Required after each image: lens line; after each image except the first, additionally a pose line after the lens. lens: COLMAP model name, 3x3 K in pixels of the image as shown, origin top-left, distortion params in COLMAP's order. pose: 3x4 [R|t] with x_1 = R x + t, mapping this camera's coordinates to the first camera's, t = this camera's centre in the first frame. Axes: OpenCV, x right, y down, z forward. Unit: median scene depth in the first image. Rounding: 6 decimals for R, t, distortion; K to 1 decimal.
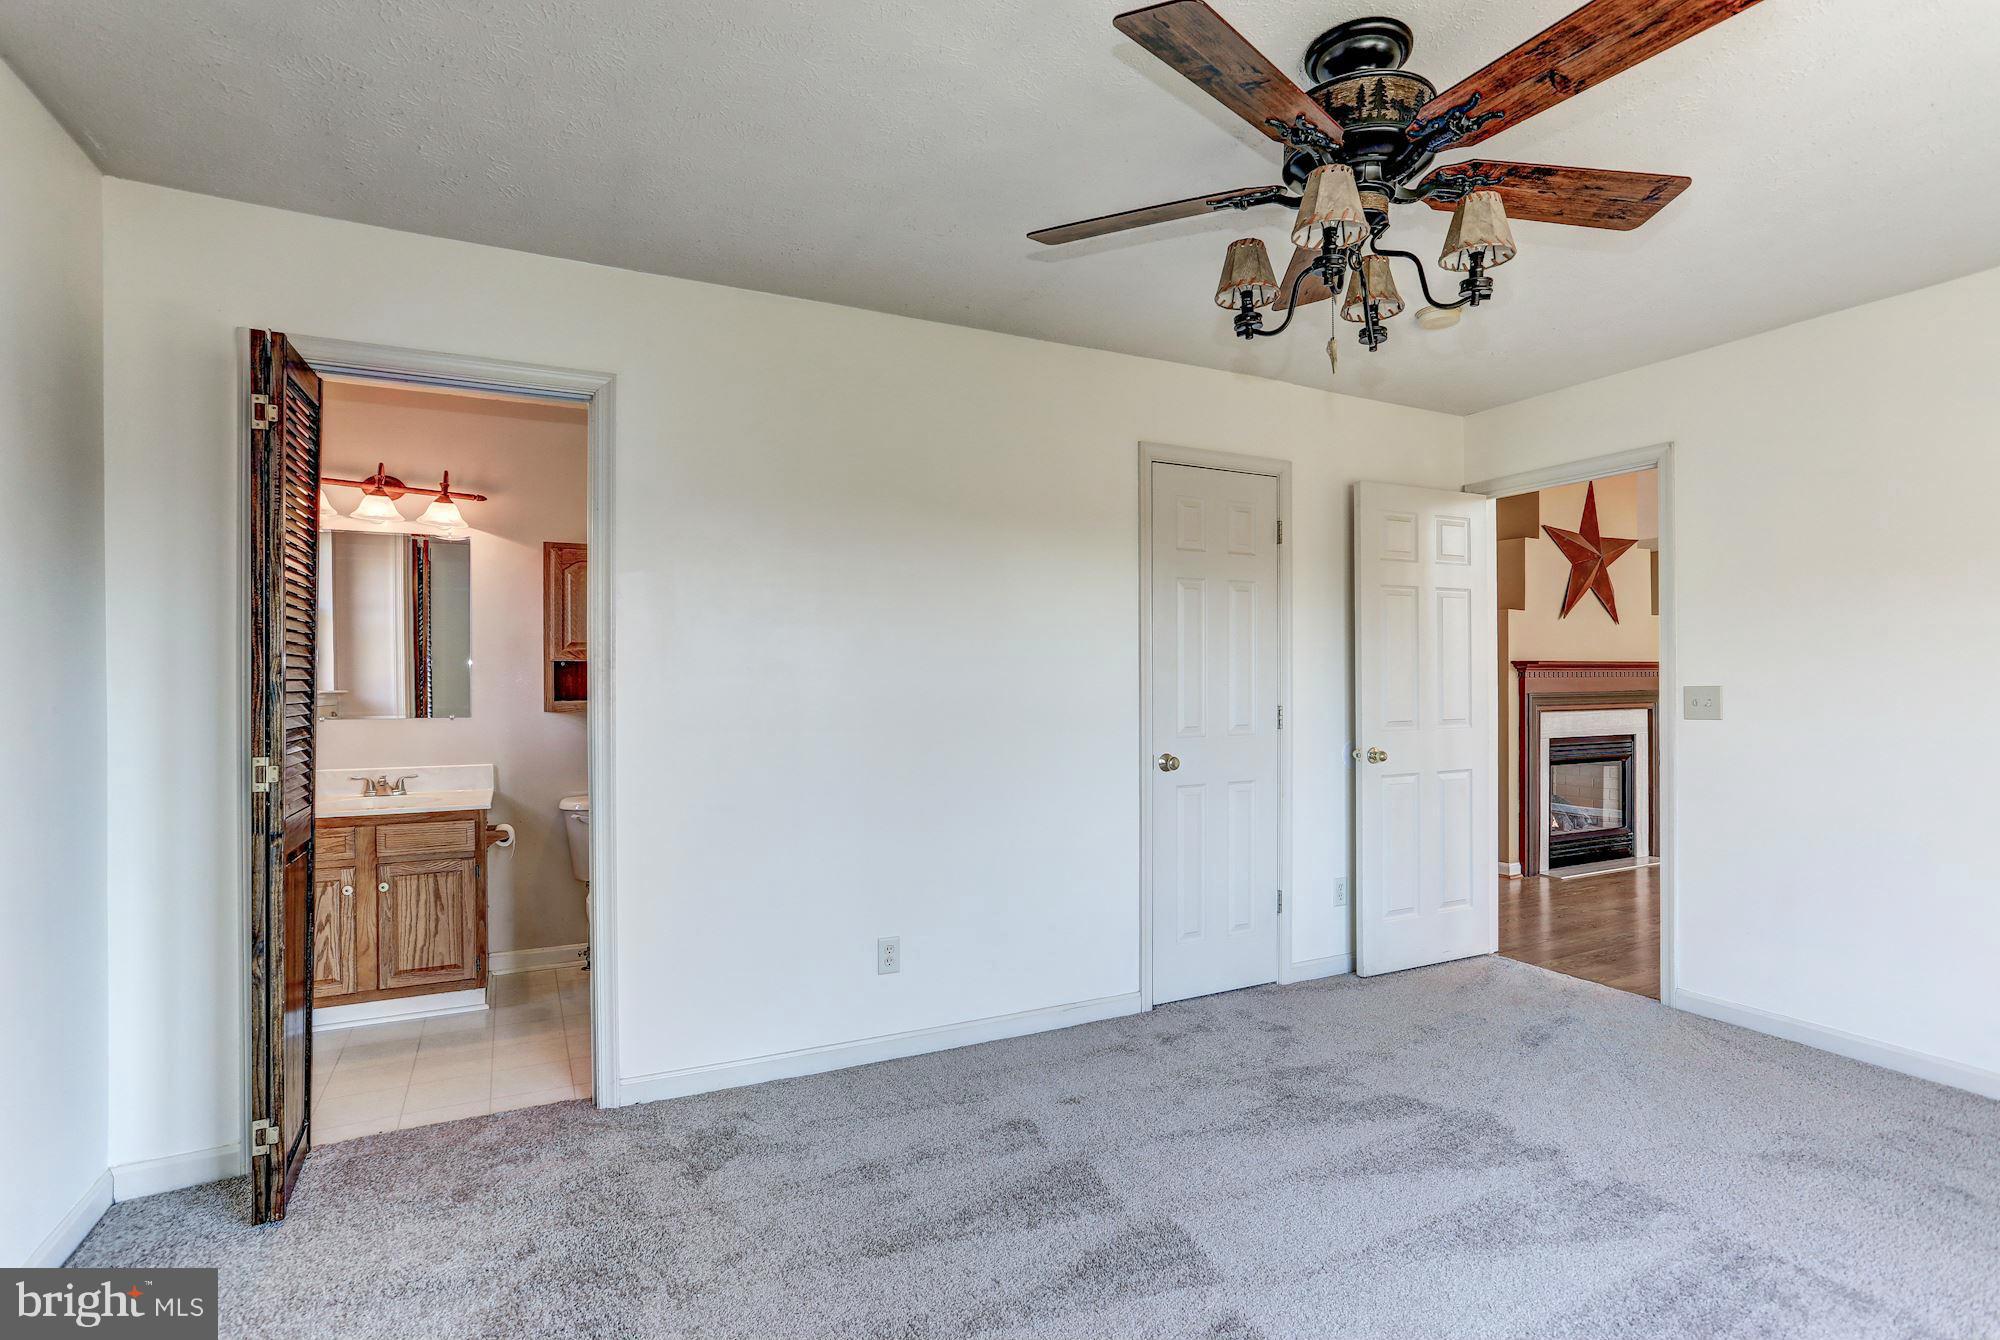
lens RADIAL K [[968.9, 0, 1000.0], [0, 968.9, 670.0], [0, 0, 1]] dist [-0.056044, 0.031289]
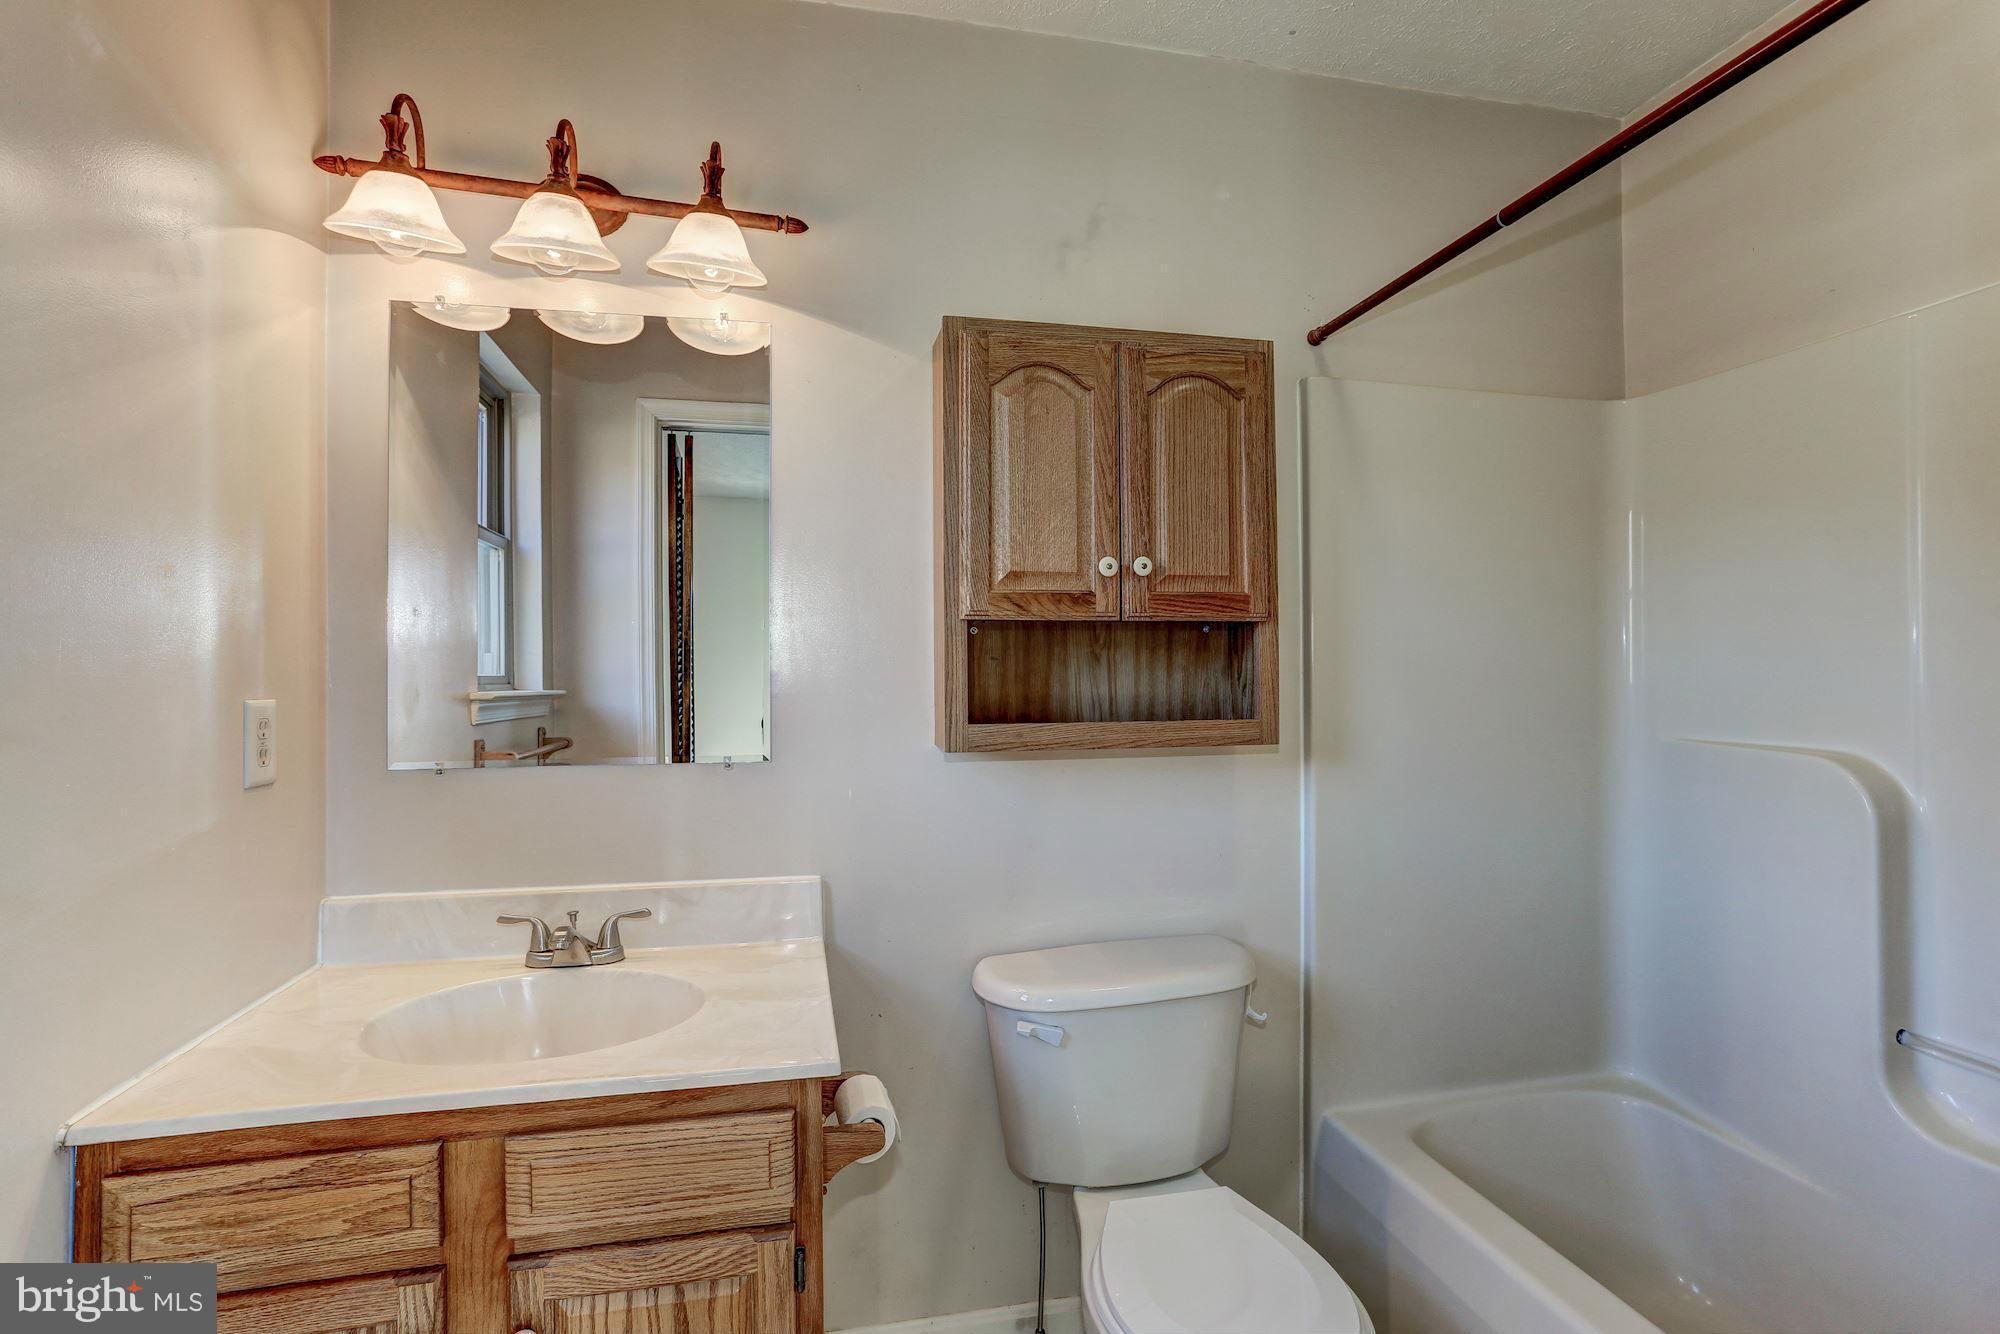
lens RADIAL K [[968.9, 0, 1000.0], [0, 968.9, 667.0], [0, 0, 1]] dist [-0.056044, 0.031289]
pose [[0.969812, 0.006165, -0.243775, -0.379969], [-0.003657, 0.999936, 0.010738, 0.006005], [0.243825, -0.009522, 0.969772, 0.662703]]
